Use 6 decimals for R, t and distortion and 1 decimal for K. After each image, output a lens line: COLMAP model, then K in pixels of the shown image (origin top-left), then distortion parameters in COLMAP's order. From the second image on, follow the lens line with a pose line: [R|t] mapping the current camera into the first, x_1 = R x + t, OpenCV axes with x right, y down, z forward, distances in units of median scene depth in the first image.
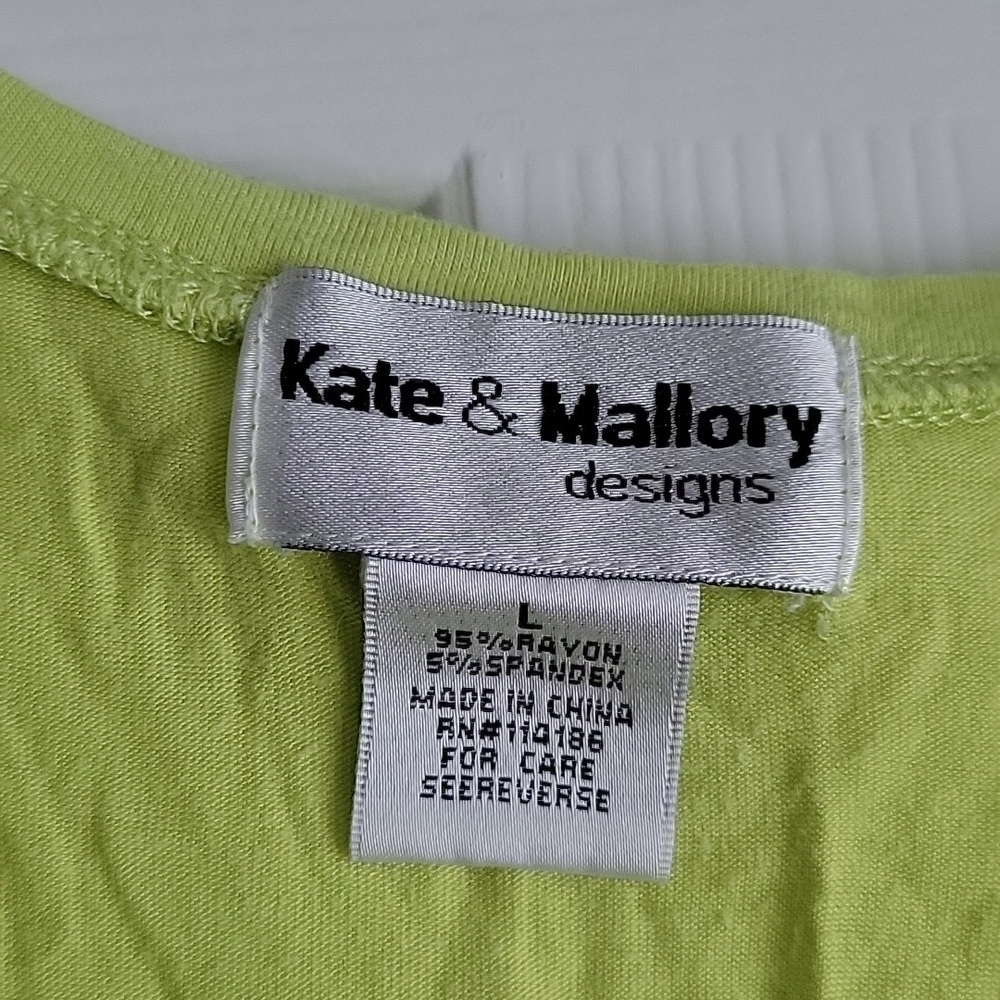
lens RADIAL K [[1707.9, 0, 498.8], [0, 1707.9, 499.0], [0, 0, 1]] dist [0.039917, 0.000000]
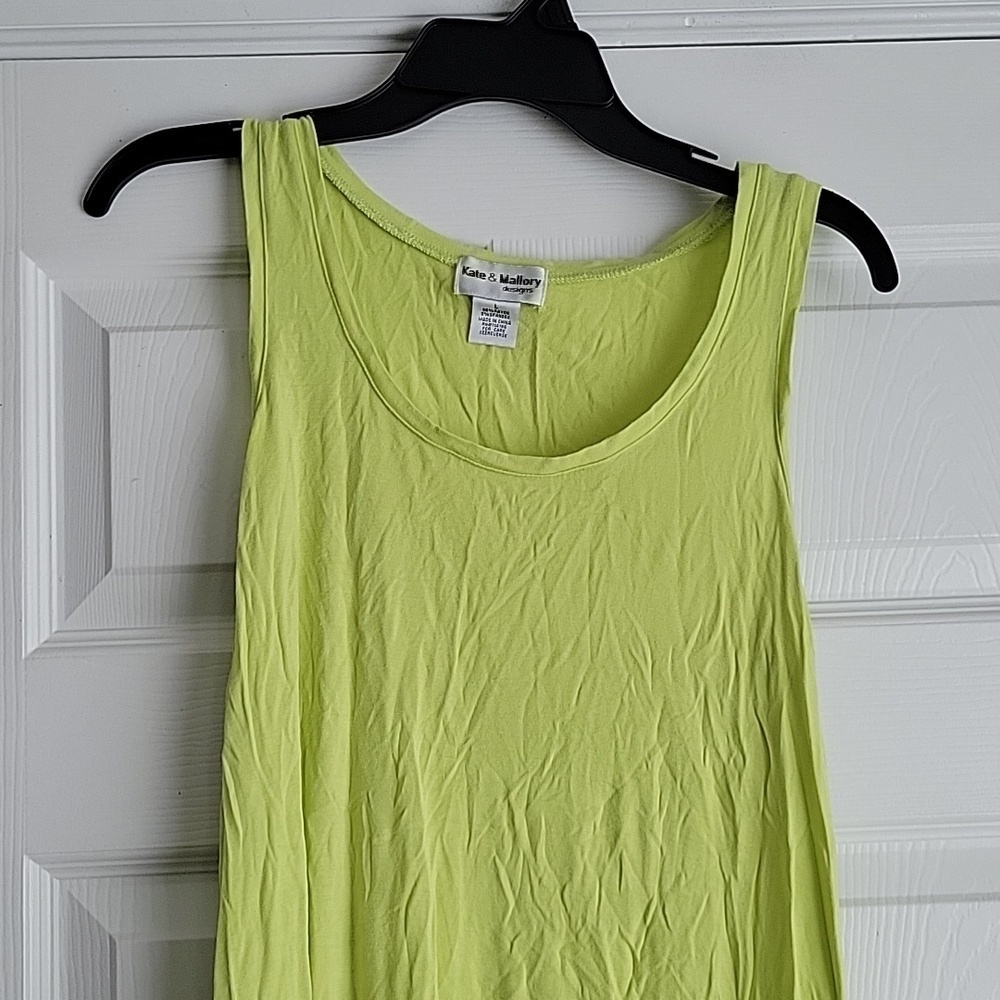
lens RADIAL K [[1707.9, 0, 464.2], [0, 1707.9, 504.3], [0, 0, 1]] dist [0.039917, 0.000000]
pose [[0.996371, 0.053948, -0.065843, 0.379950], [-0.056463, 0.997721, -0.036955, 1.105966], [0.063699, 0.040538, 0.997145, -5.760160]]
